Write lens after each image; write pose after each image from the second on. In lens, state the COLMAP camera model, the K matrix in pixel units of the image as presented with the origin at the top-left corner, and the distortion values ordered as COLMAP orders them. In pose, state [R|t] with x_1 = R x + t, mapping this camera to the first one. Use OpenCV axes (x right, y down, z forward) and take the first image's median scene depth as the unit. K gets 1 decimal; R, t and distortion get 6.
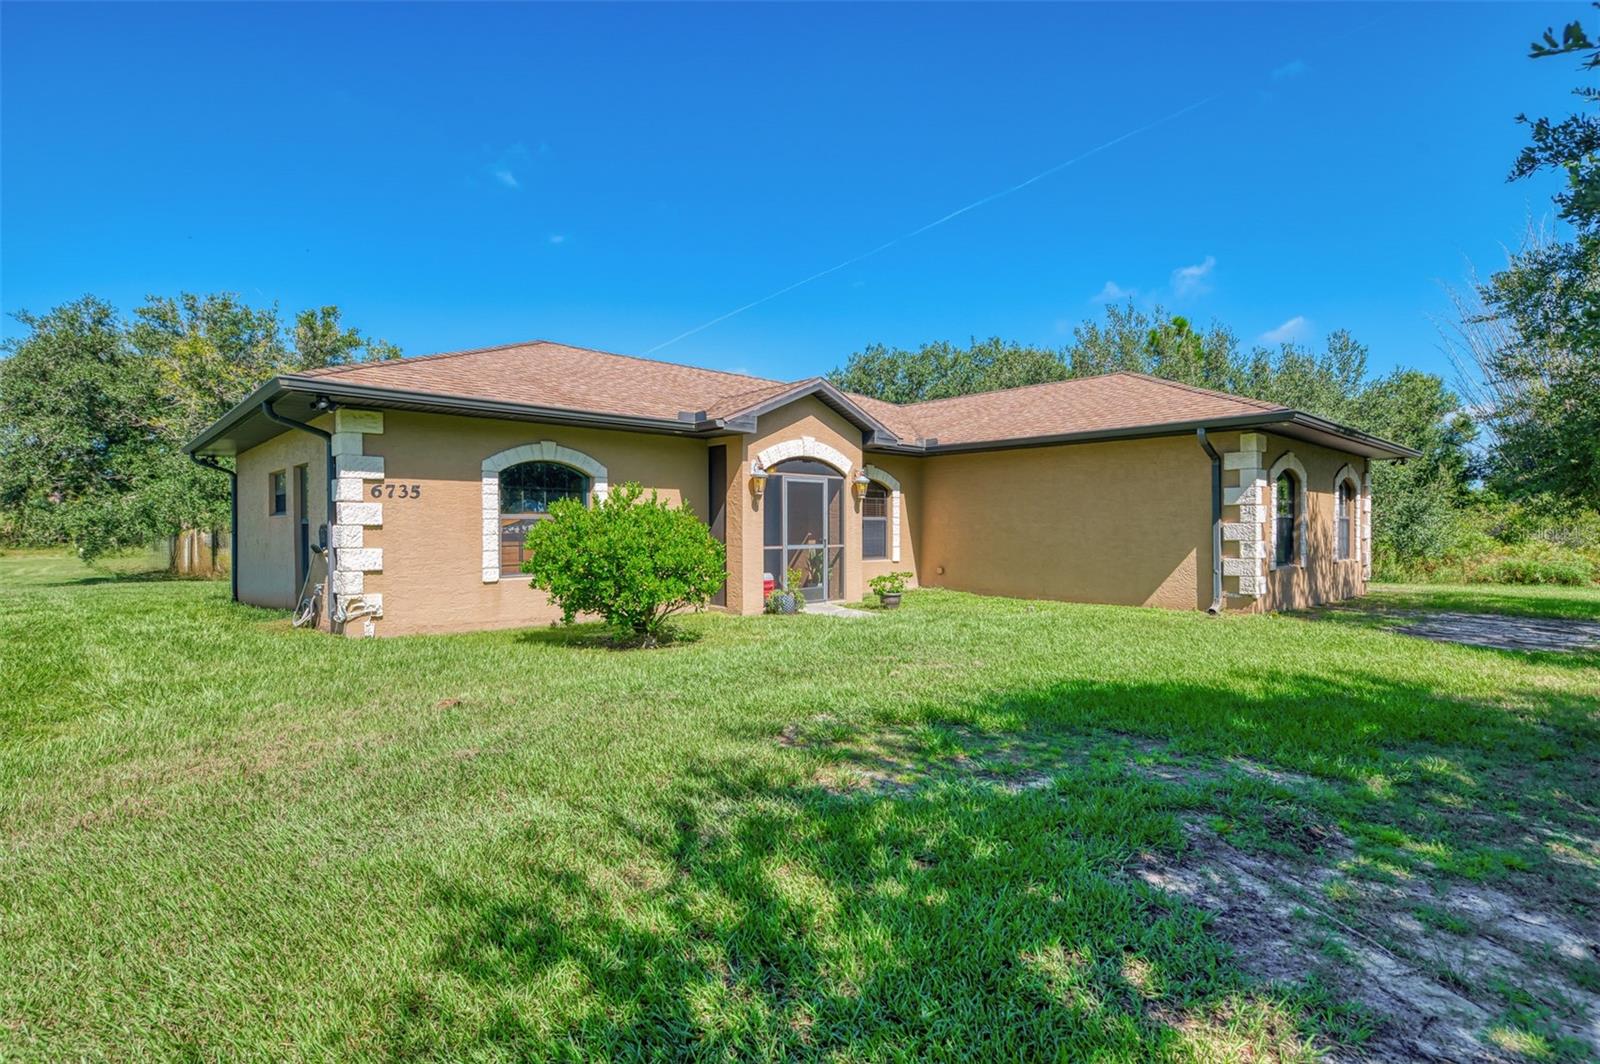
lens RADIAL K [[797.9, 0, 800.0], [0, 797.9, 532.0], [0, 0, 1]] dist [-0.021850, -0.000248]
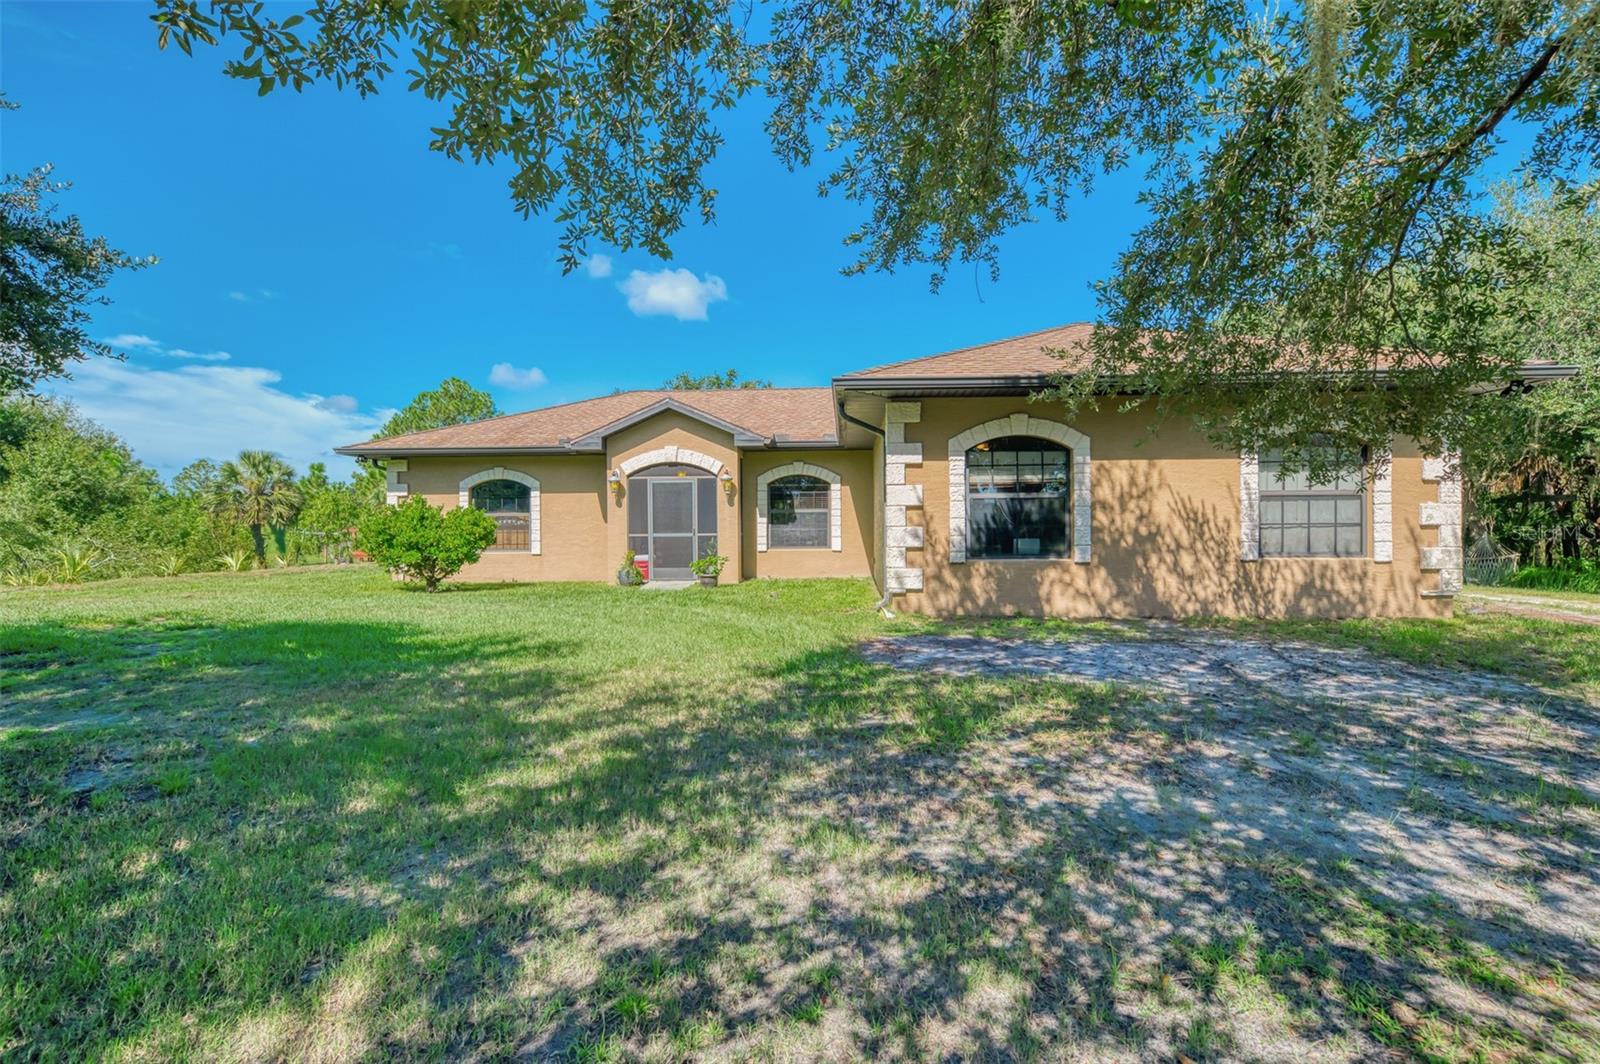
lens RADIAL K [[755.9, 0, 800.0], [0, 755.9, 532.0], [0, 0, 1]] dist [0.000423, 0.000216]
pose [[0.687964, -0.002742, -0.725740, 1.030319], [0.002248, 0.999996, -0.001647, 0.017174], [0.725741, -0.000498, 0.687968, 0.344041]]
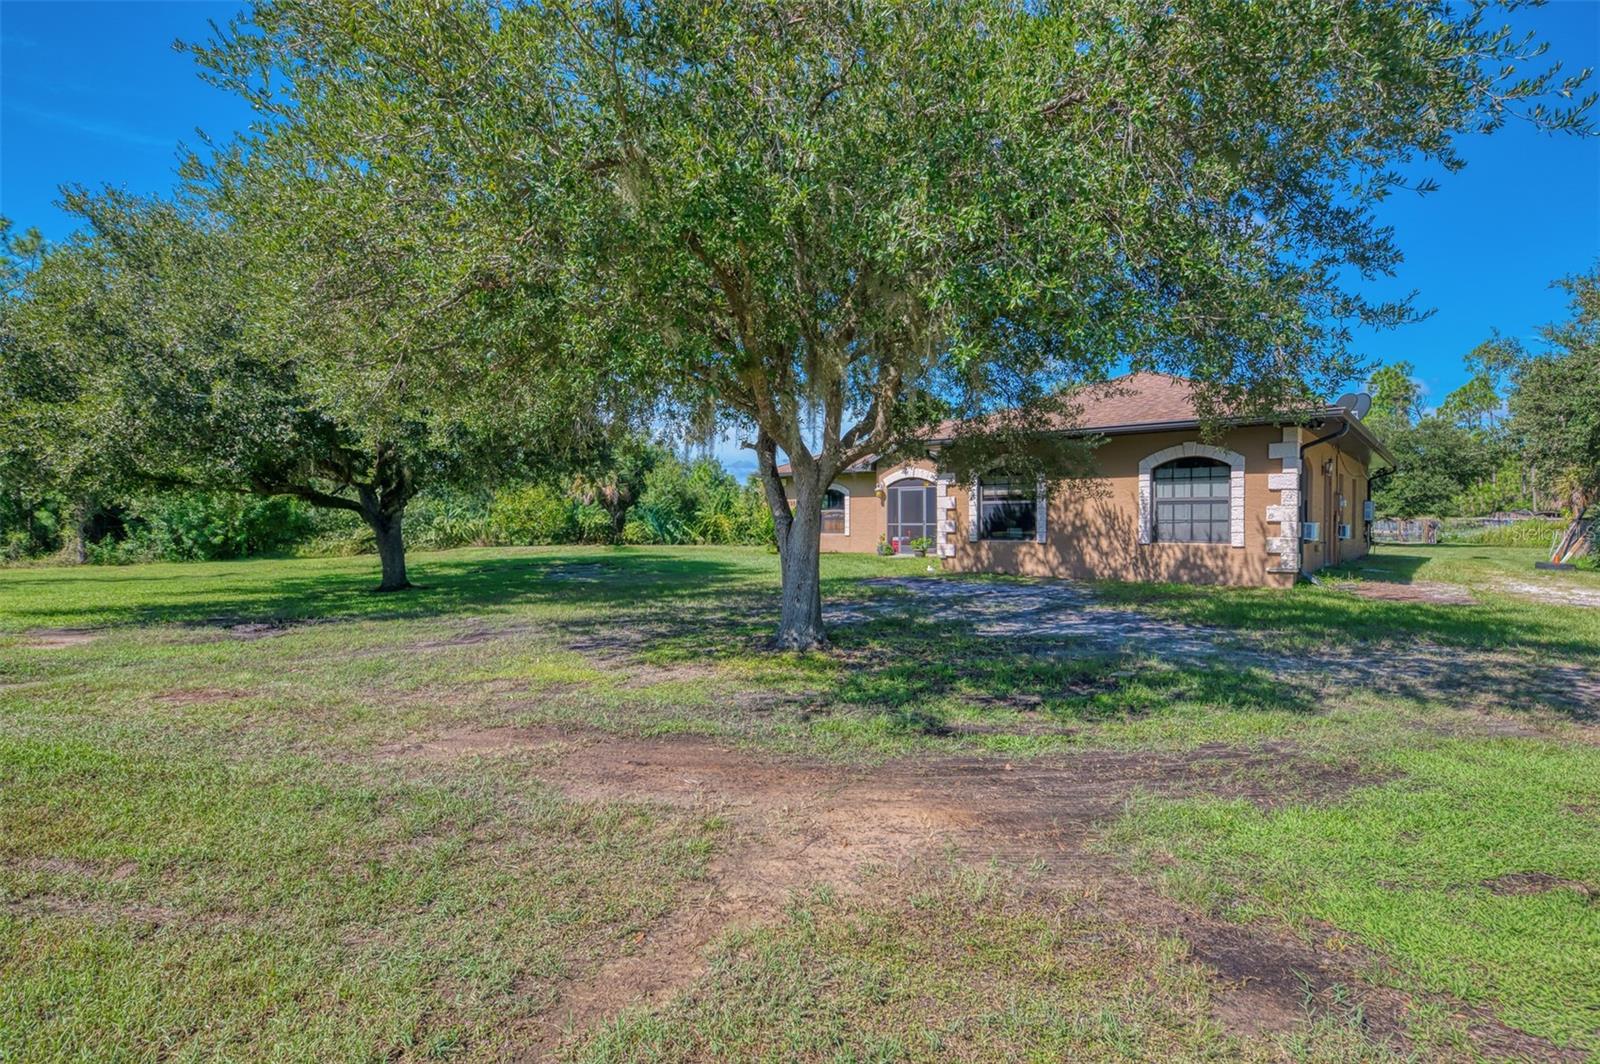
lens RADIAL K [[755.9, 0, 800.0], [0, 755.9, 532.0], [0, 0, 1]] dist [0.000423, 0.000216]
pose [[0.127925, 0.013688, -0.991689, 1.846898], [-0.006324, 0.999896, 0.012985, 0.016077], [0.991764, 0.004610, 0.127998, 0.511785]]
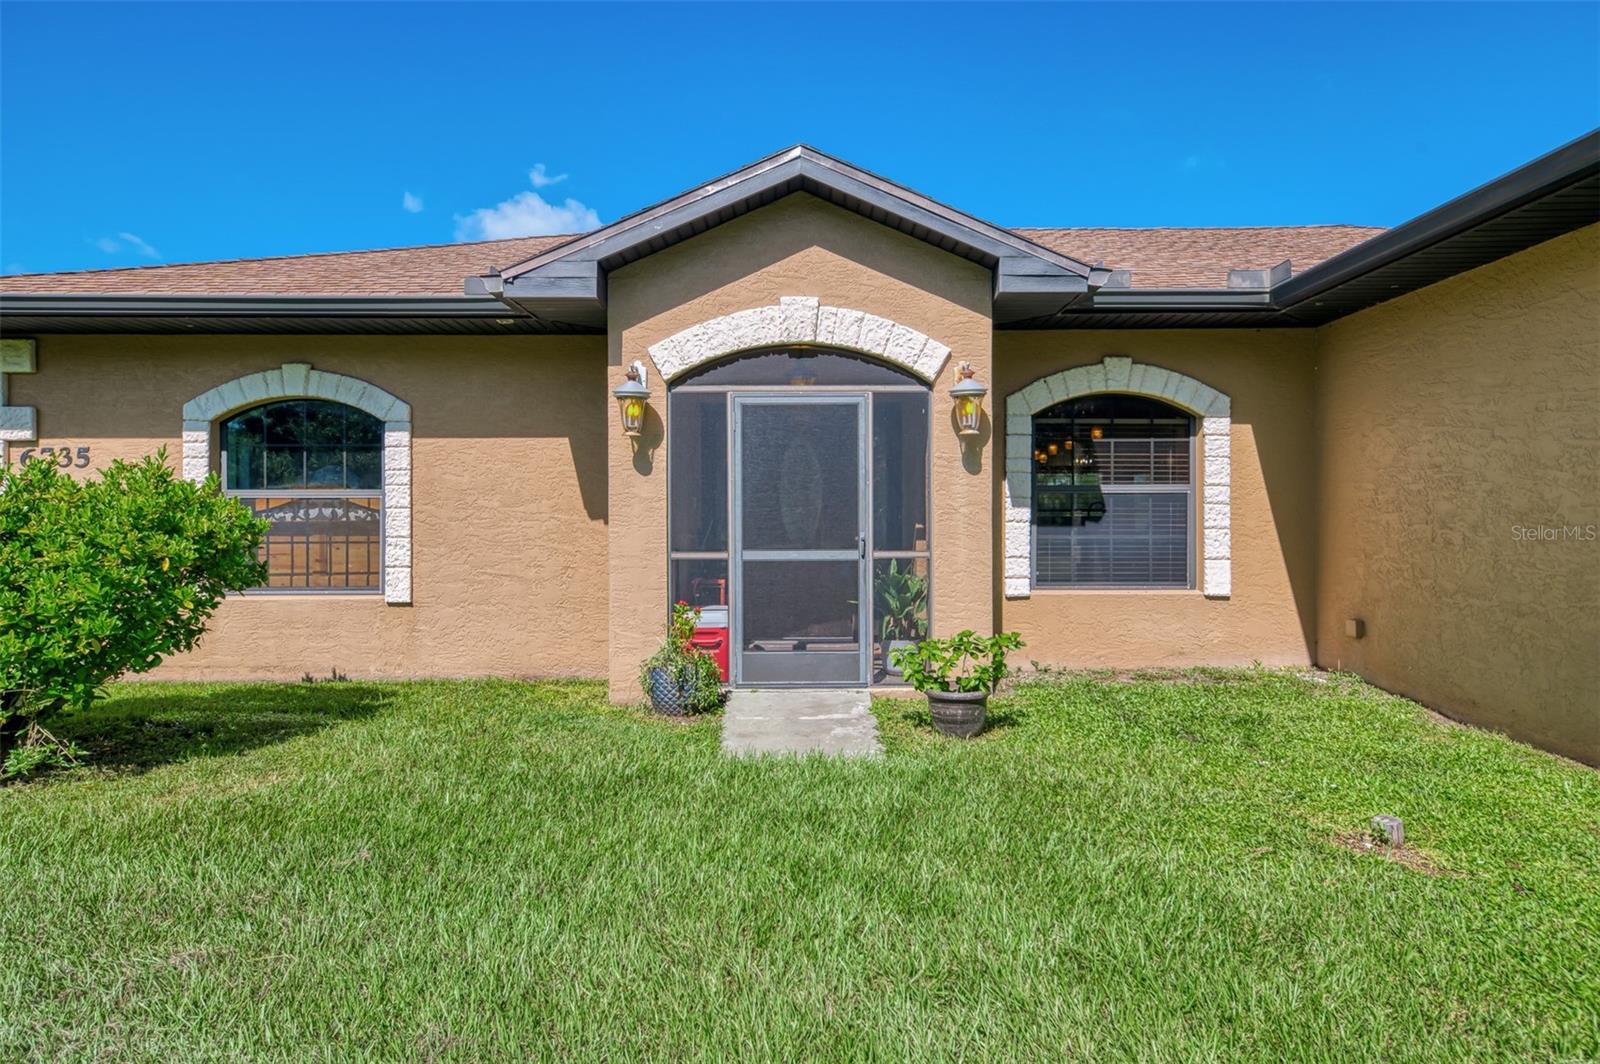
lens RADIAL K [[898.1, 0, 802.6], [0, 898.1, 514.1], [0, 0, 1]] dist [0.003081, 0.000041]
pose [[0.729496, -0.004846, -0.683968, 0.348135], [-0.002138, 0.999954, -0.009365, 0.001081], [0.683982, 0.008294, 0.729452, 0.669779]]
